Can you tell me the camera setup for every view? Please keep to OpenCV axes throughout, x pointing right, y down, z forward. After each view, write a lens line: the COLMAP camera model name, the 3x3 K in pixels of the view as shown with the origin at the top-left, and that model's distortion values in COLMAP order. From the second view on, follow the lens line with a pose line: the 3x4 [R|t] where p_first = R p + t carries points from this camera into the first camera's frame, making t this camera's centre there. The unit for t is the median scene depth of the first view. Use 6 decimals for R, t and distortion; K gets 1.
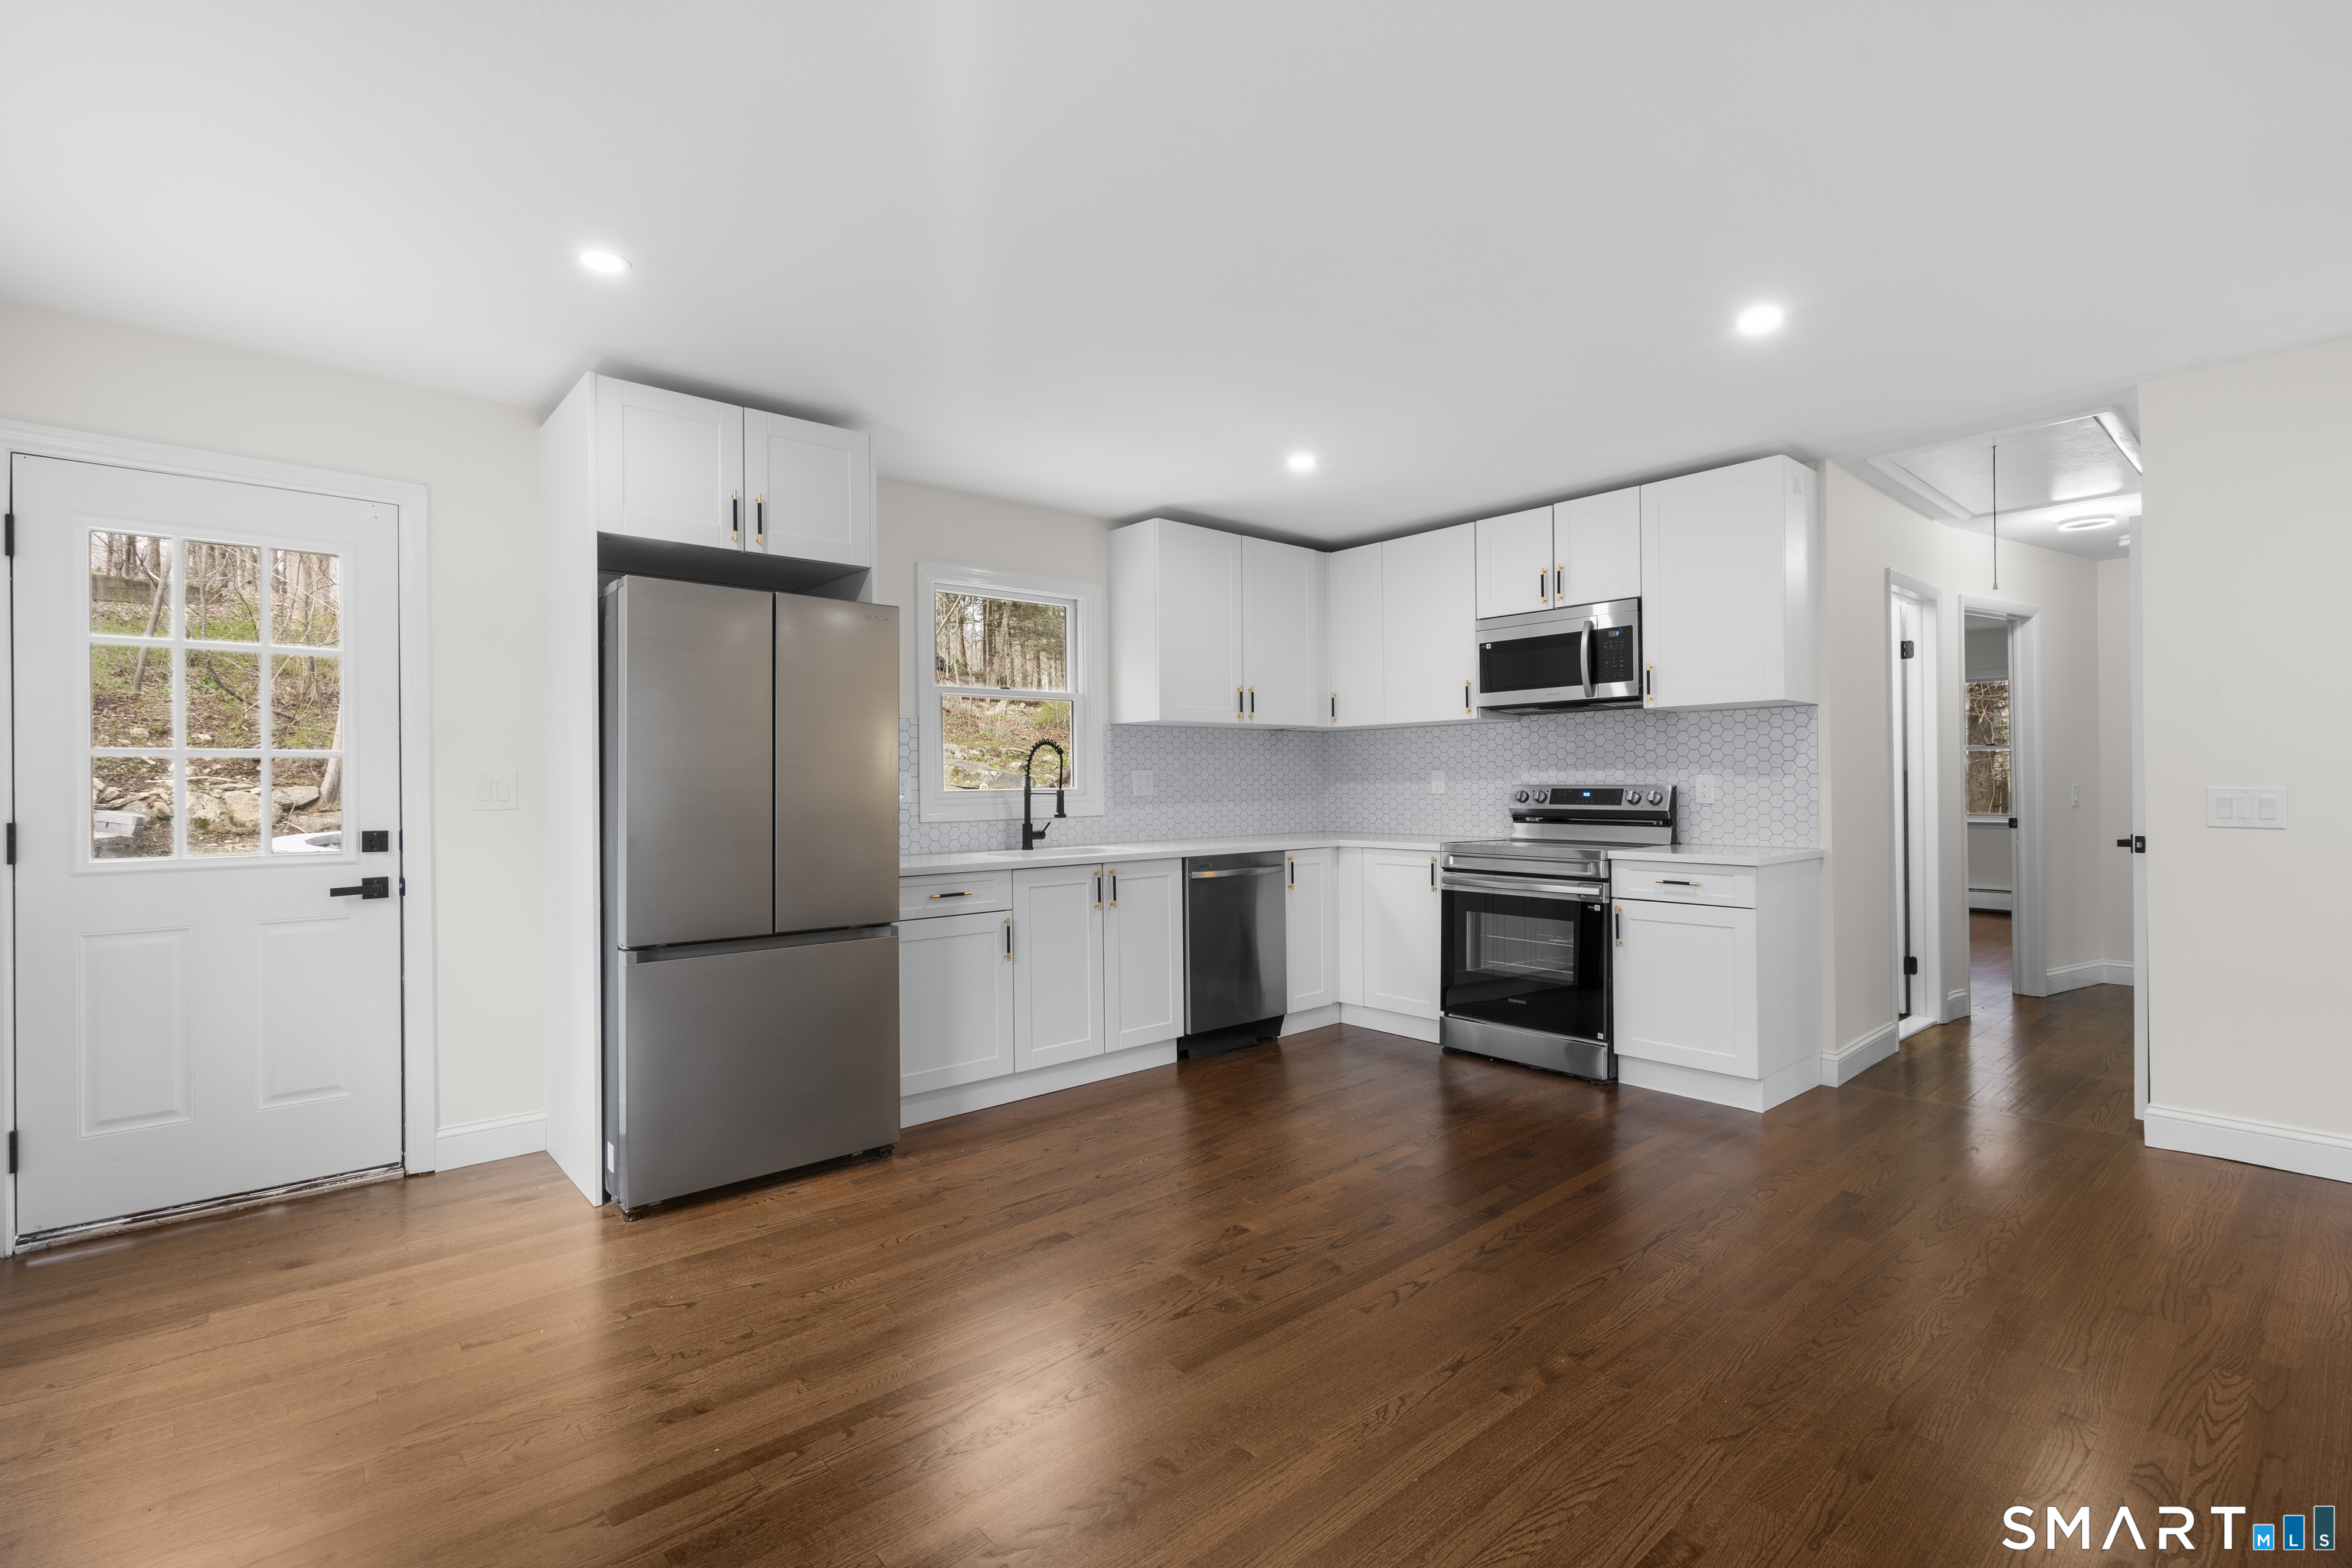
lens RADIAL K [[1073.5, 0, 1186.4], [0, 1073.5, 783.8], [0, 0, 1]] dist [-0.002274, 0.001400]
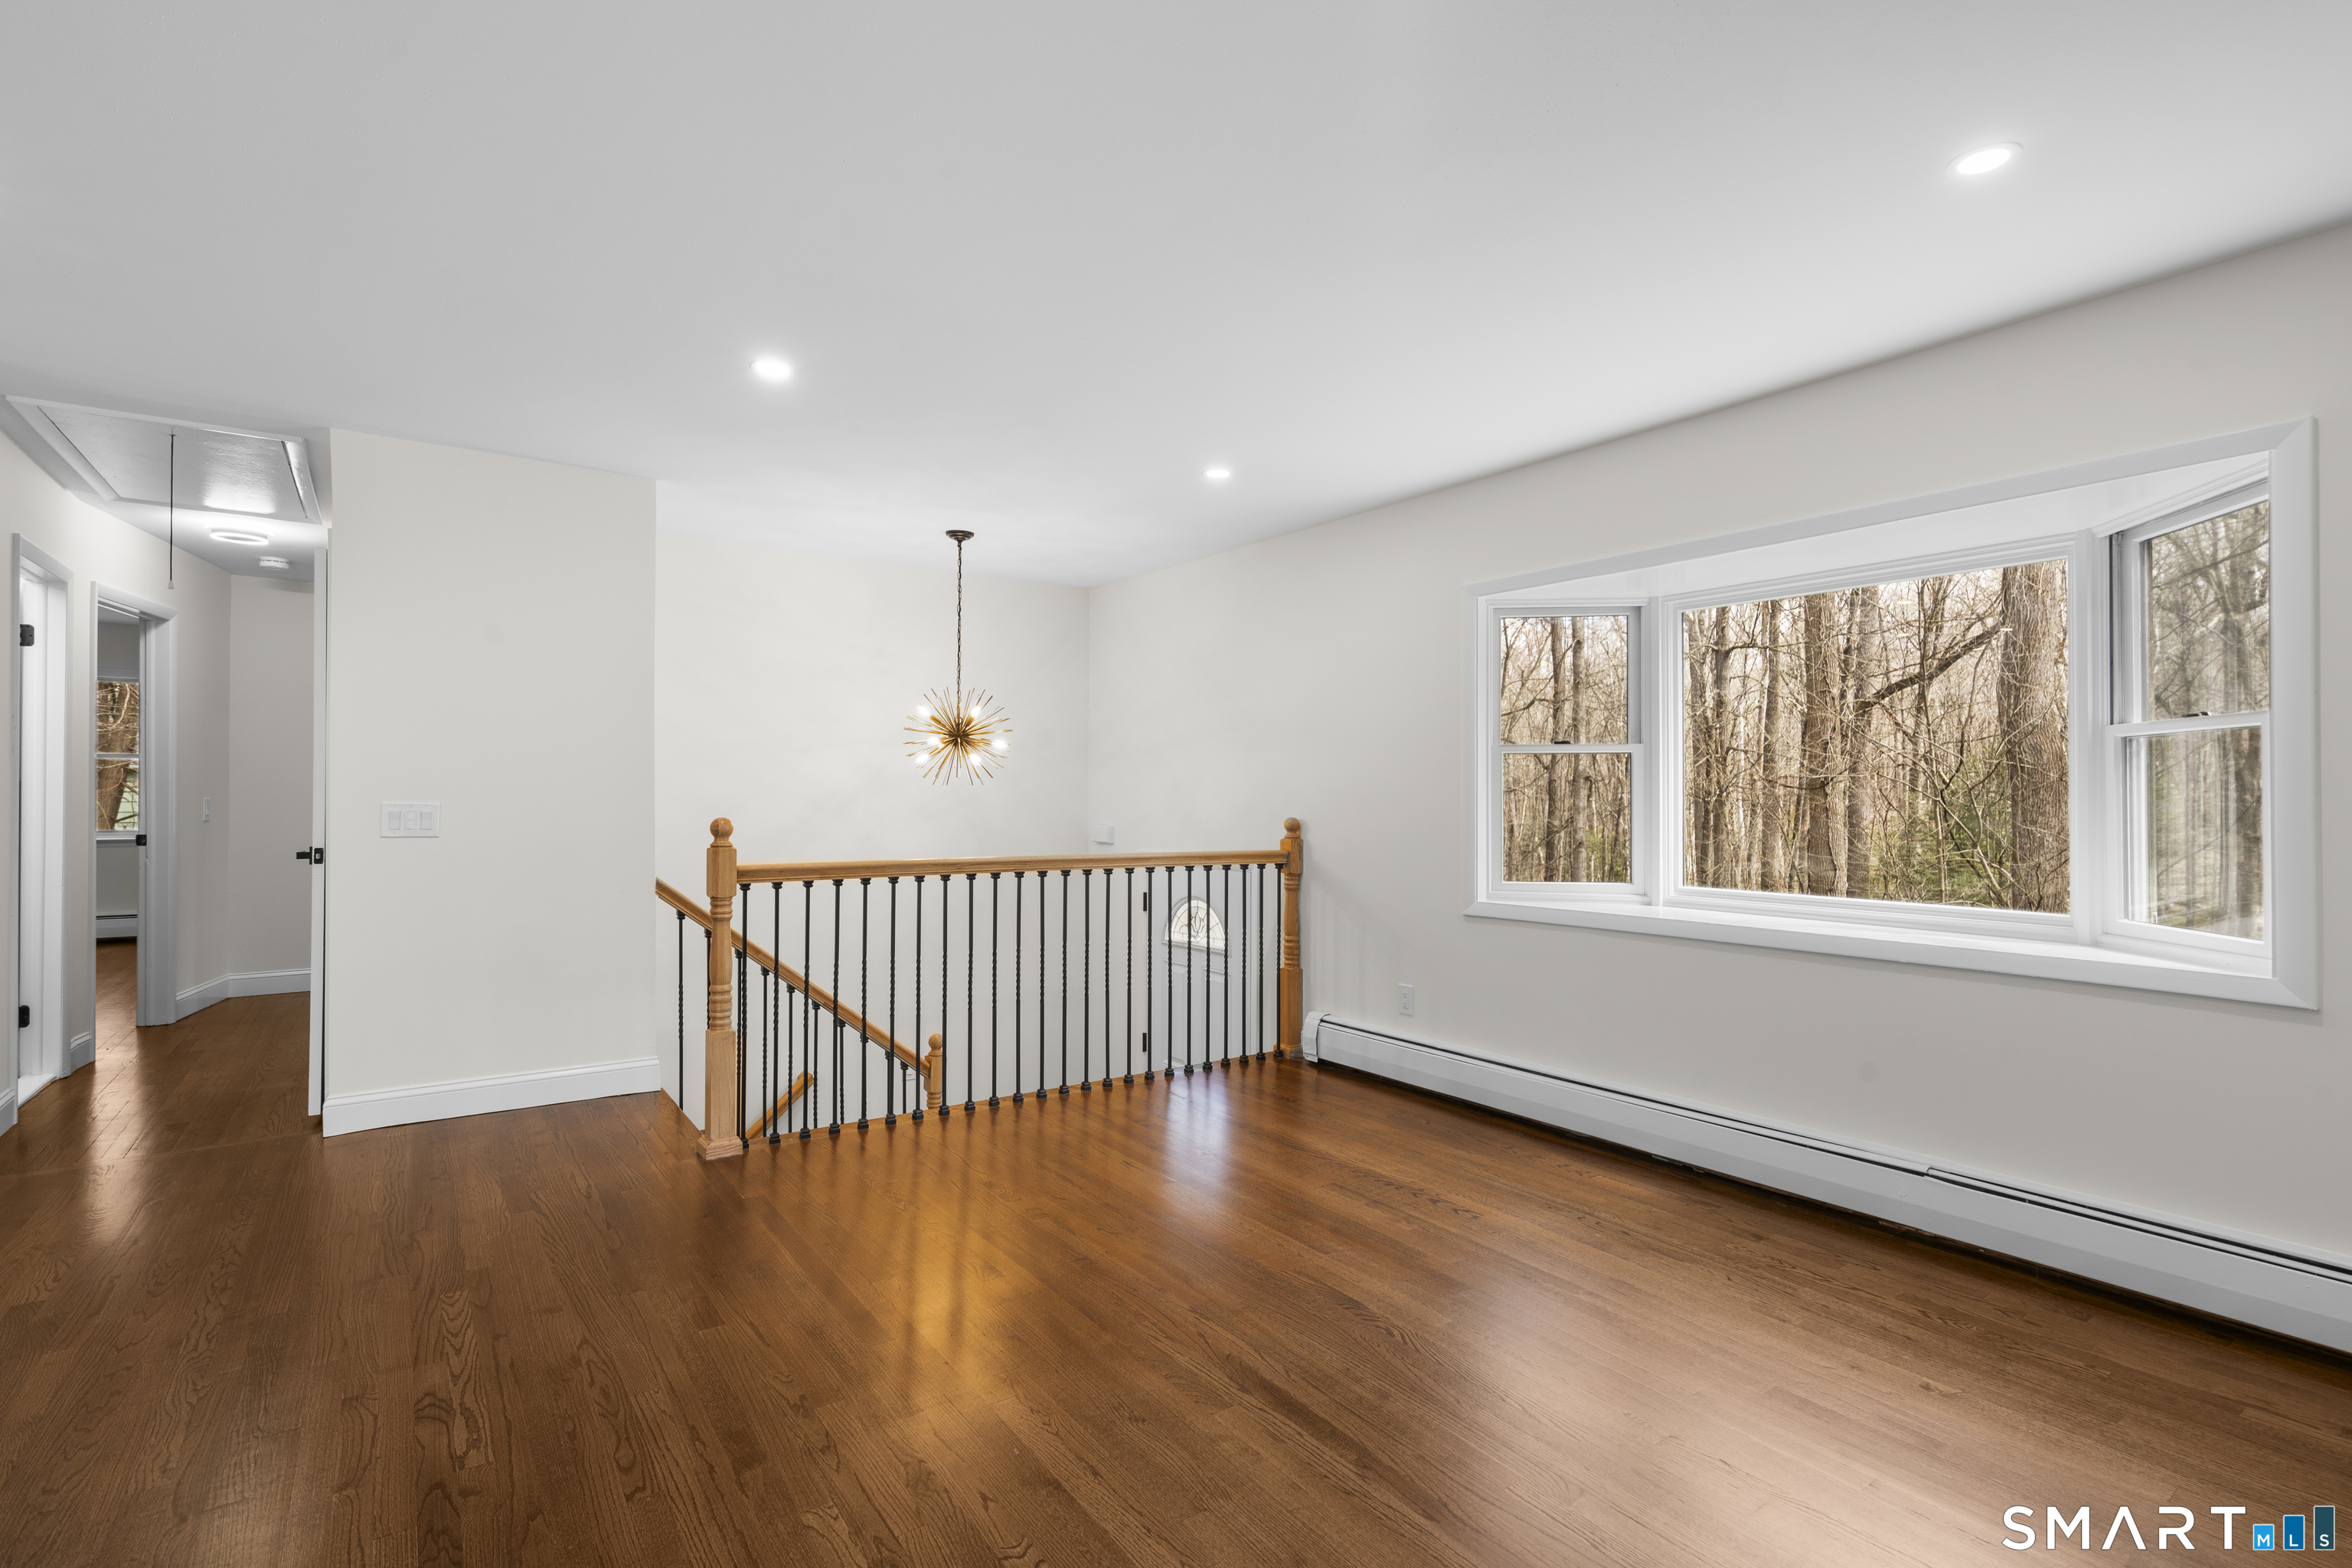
lens RADIAL K [[1065.4, 0, 1176.0], [0, 1065.4, 784.0], [0, 0, 1]] dist [-0.001064, 0.001278]
pose [[0.102562, 0.016532, 0.994589, -0.064836], [-0.005191, 0.999857, -0.016084, -0.001944], [-0.994713, -0.003513, 0.102633, 0.035329]]
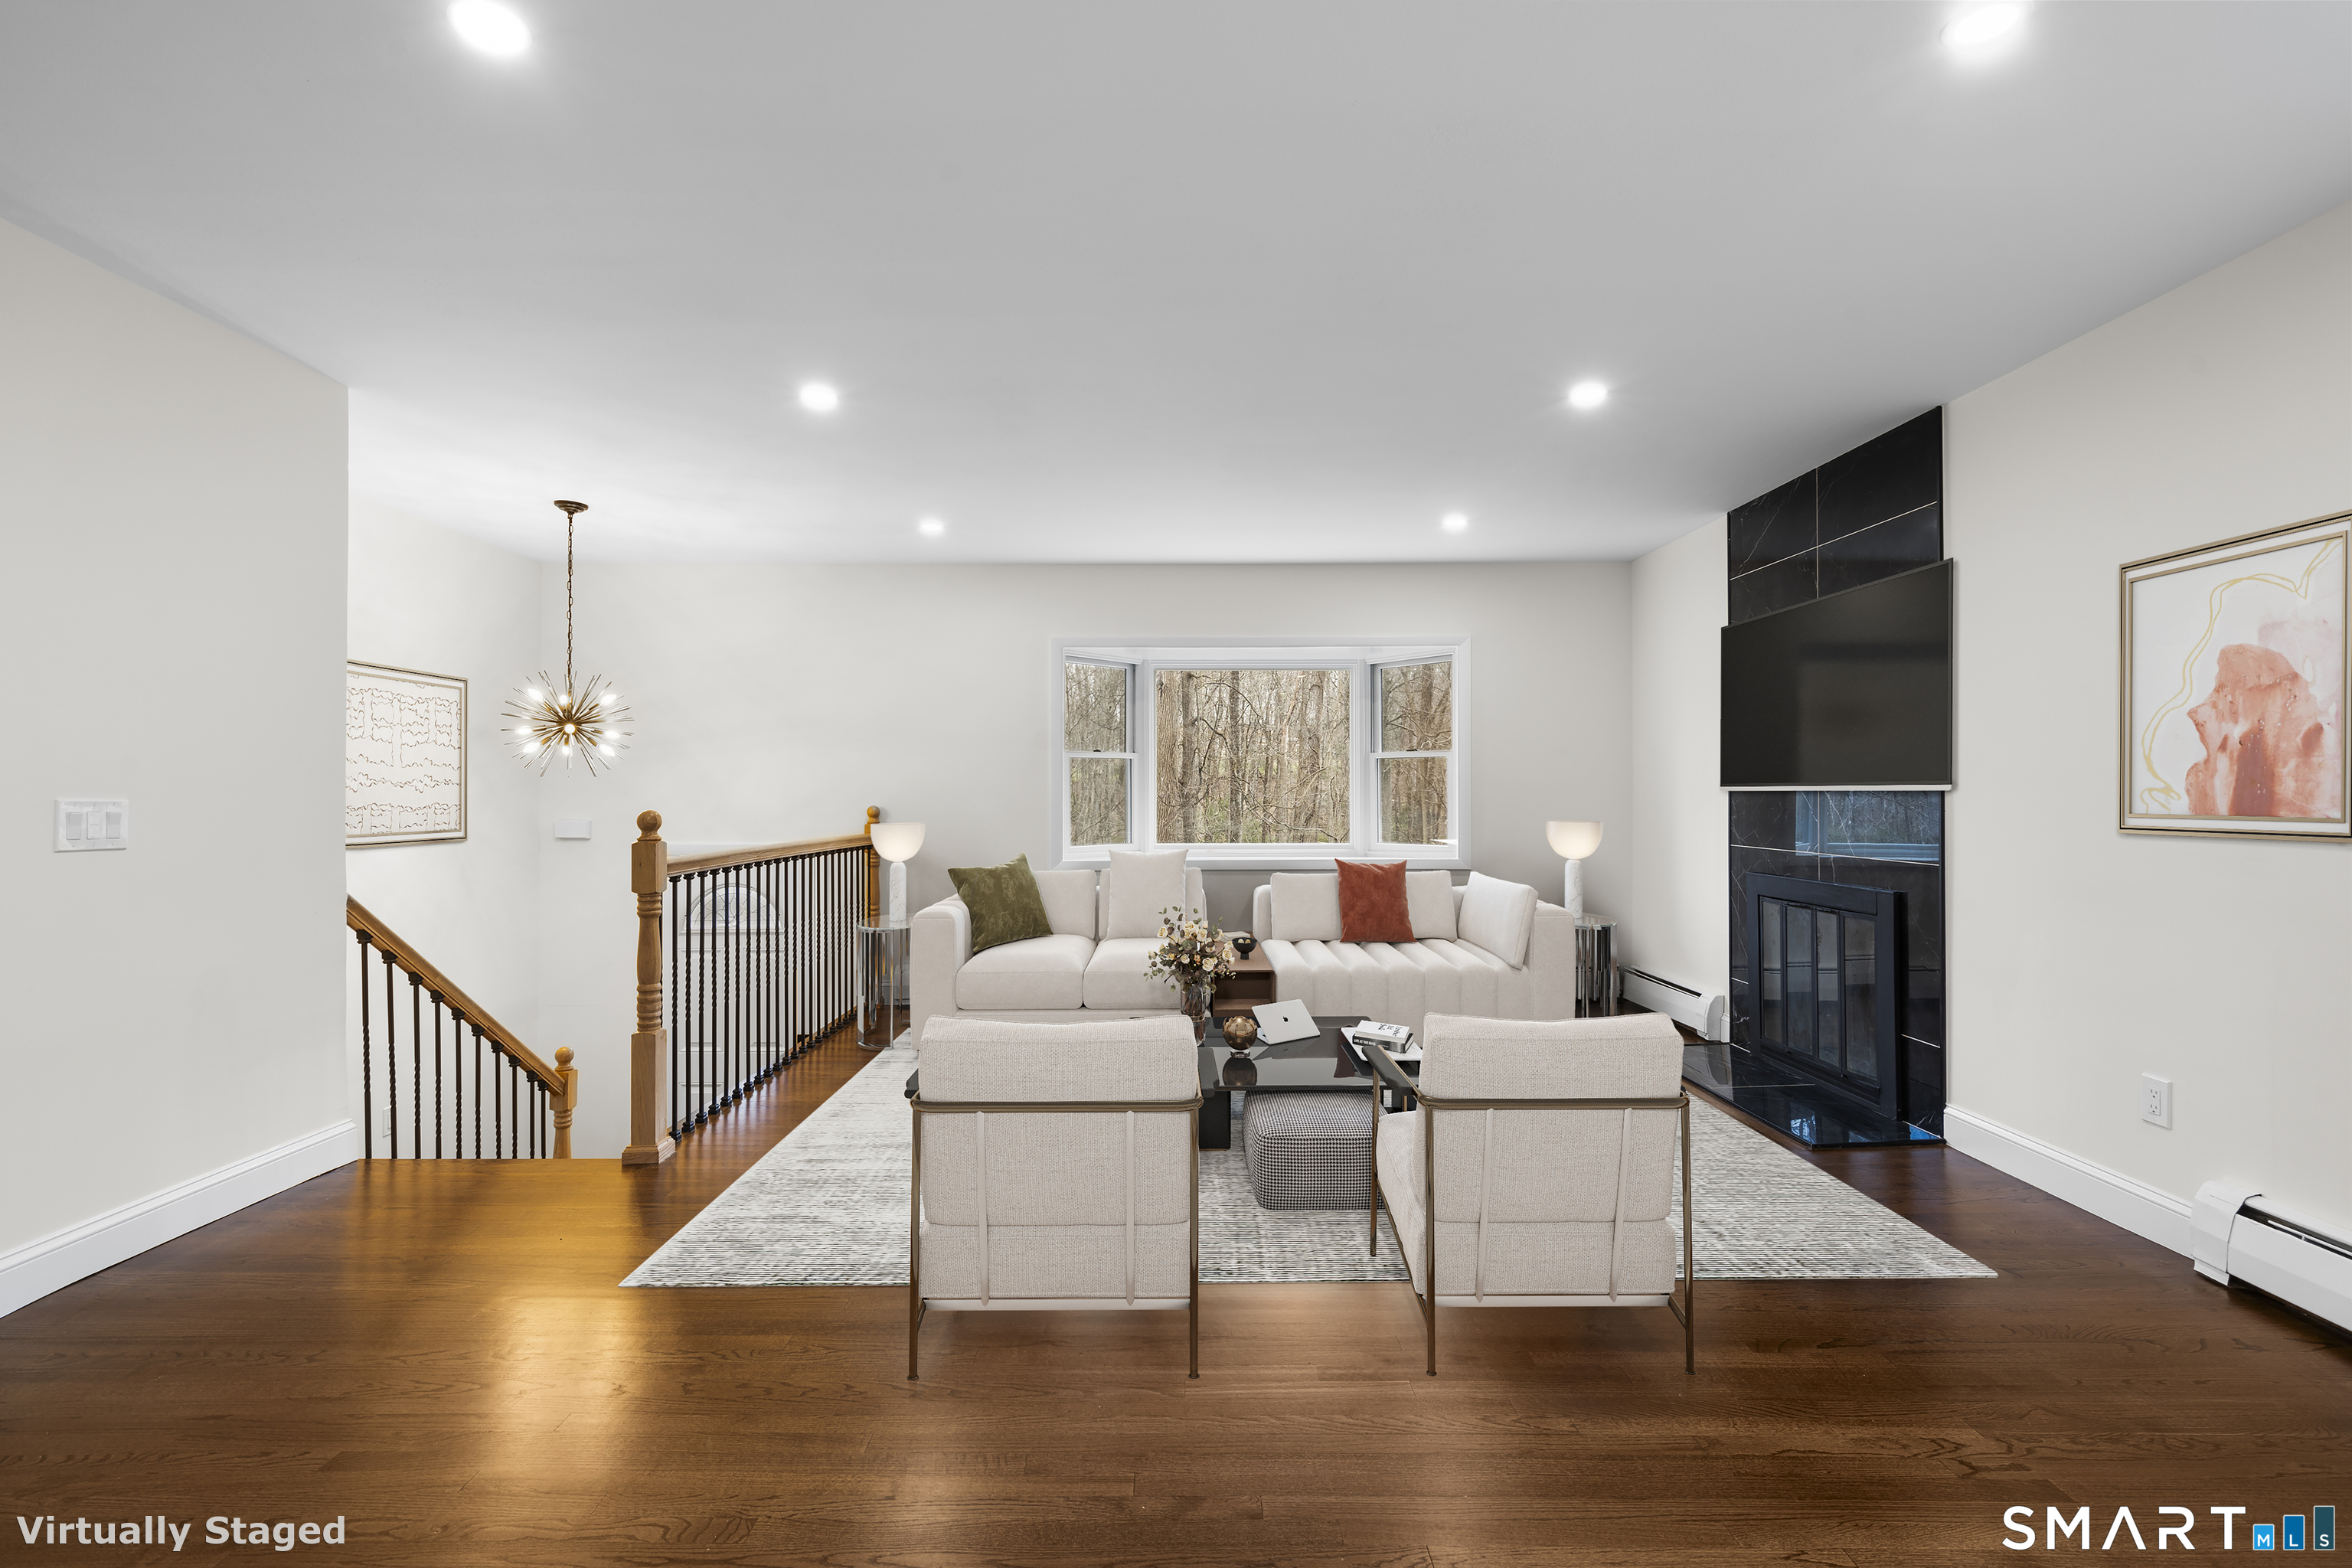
lens RADIAL K [[1065.4, 0, 1176.0], [0, 1065.4, 784.0], [0, 0, 1]] dist [-0.001064, 0.001278]
pose [[-0.741099, 0.010652, 0.671311, -0.105690], [0.004820, 0.999933, -0.010545, 0.002877], [-0.671378, -0.004579, -0.741101, 0.767062]]
